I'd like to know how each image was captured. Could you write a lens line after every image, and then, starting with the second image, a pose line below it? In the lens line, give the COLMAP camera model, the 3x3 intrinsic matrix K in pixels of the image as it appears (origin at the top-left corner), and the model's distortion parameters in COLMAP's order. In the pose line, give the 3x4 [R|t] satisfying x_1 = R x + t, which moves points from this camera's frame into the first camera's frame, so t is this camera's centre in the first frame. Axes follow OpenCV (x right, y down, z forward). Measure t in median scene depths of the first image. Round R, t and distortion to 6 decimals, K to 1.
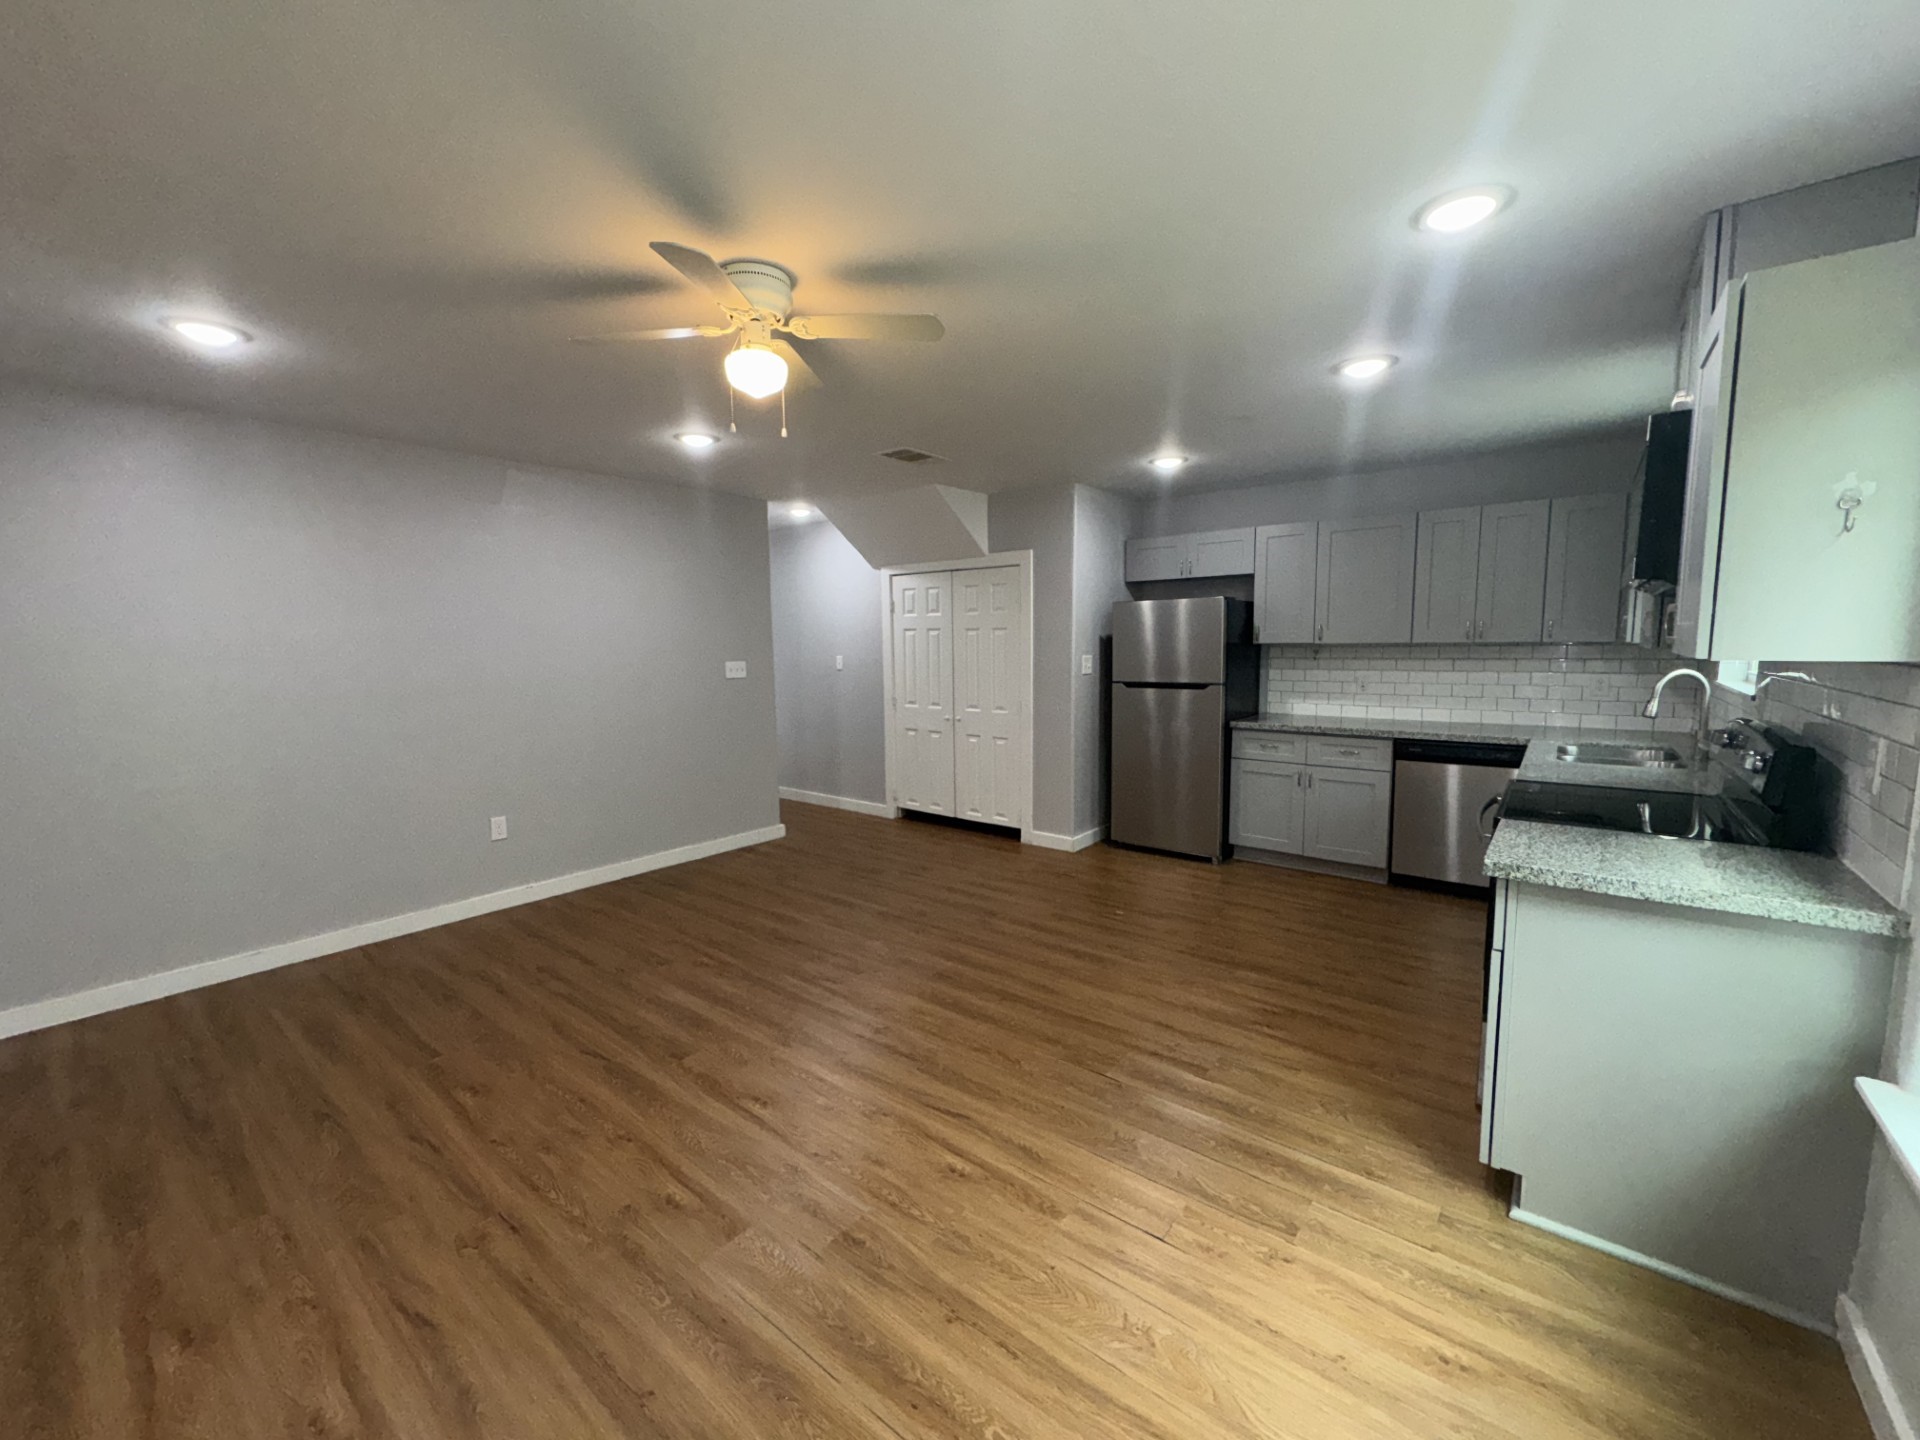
lens RADIAL K [[770.1, 0, 937.2], [0, 770.1, 689.4], [0, 0, 1]] dist [0.011782, -0.000029]
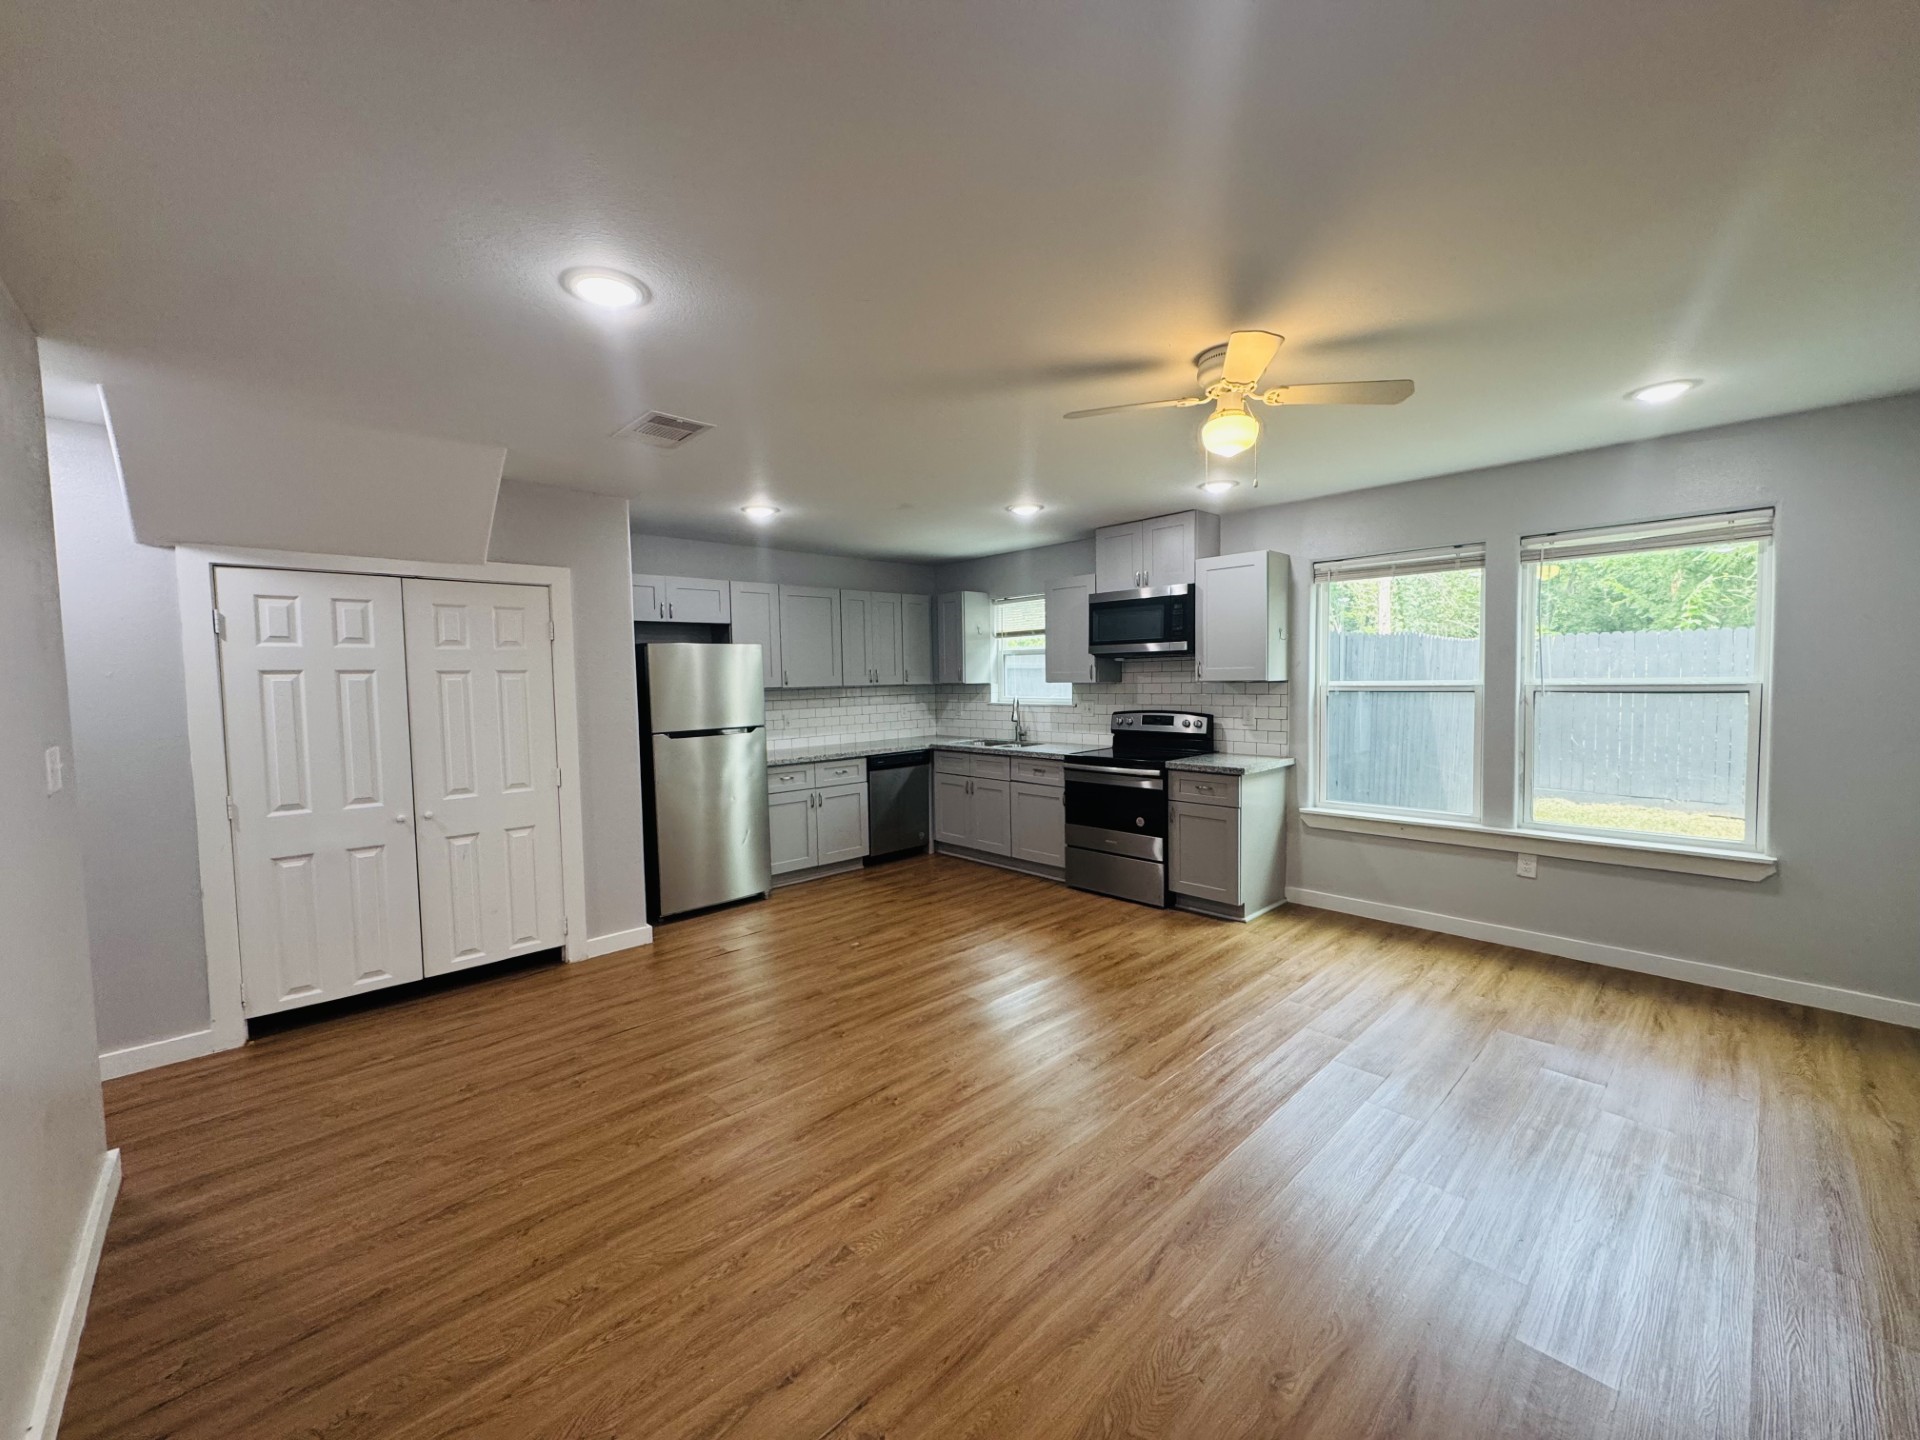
lens RADIAL K [[759.6, 0, 960.0], [0, 759.6, 720.0], [0, 0, 1]] dist [-0.001811, -0.000095]
pose [[0.134651, -0.047905, 0.989734, -0.691164], [0.085756, 0.995646, 0.036525, -0.033457], [-0.987175, 0.079957, 0.138173, 0.646566]]
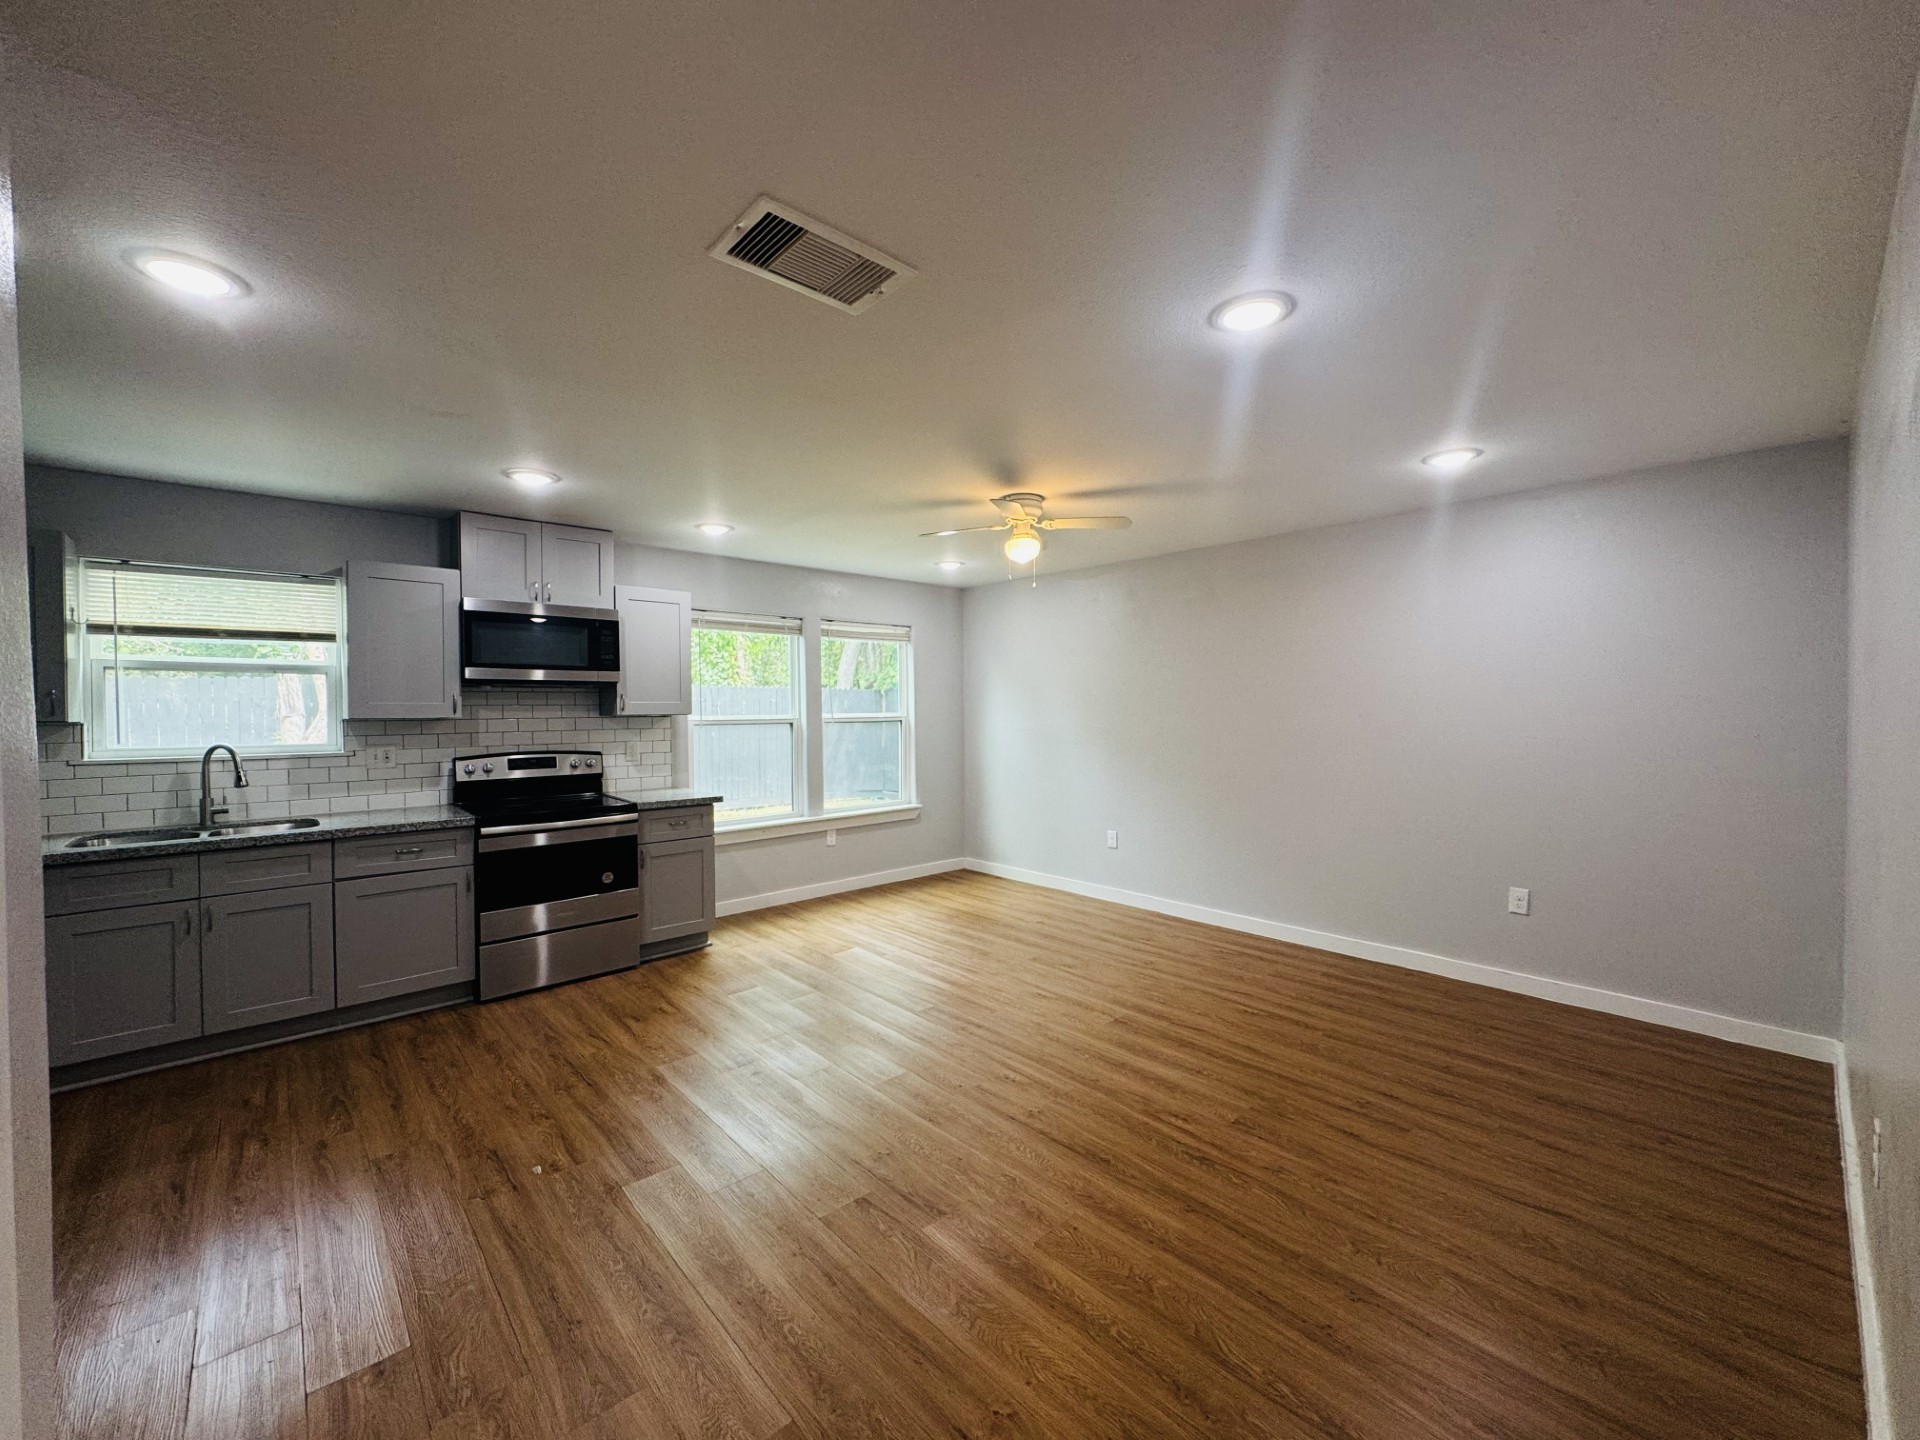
lens RADIAL K [[779.8, 0, 934.9], [0, 779.8, 720.4], [0, 0, 1]] dist [-0.000730, -0.000204]
pose [[-0.986582, 0.015512, 0.162526, -0.153716], [0.029356, 0.996107, 0.083126, -0.086446], [-0.160604, 0.086782, -0.983196, 1.402445]]
